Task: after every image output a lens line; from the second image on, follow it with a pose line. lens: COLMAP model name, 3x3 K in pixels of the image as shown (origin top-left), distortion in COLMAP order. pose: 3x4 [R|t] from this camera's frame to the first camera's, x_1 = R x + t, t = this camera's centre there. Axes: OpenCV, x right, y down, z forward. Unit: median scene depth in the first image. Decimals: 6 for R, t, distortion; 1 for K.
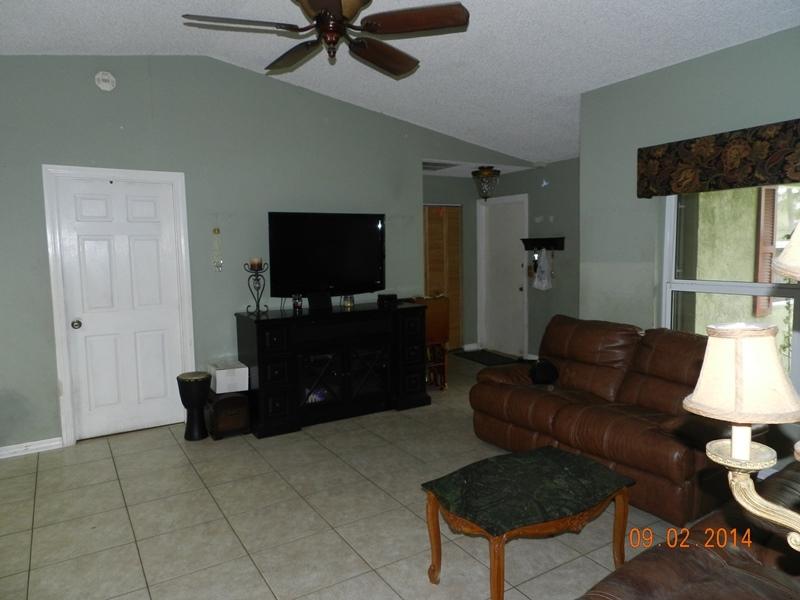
lens RADIAL K [[551.4, 0, 400.0], [0, 551.4, 300.0], [0, 0, 1]] dist [0.024803, -0.000973]
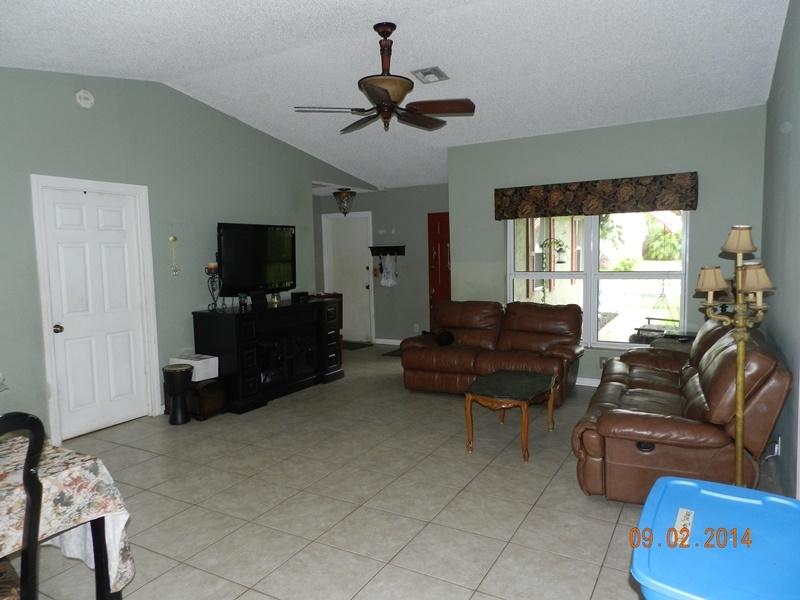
lens RADIAL K [[551.4, 0, 400.0], [0, 551.4, 300.0], [0, 0, 1]] dist [0.024803, -0.000973]
pose [[0.878322, -0.045449, 0.475904, -0.468209], [0.053410, 0.998567, -0.003210, 0.026131], [-0.475076, 0.028238, 0.879491, -0.195752]]
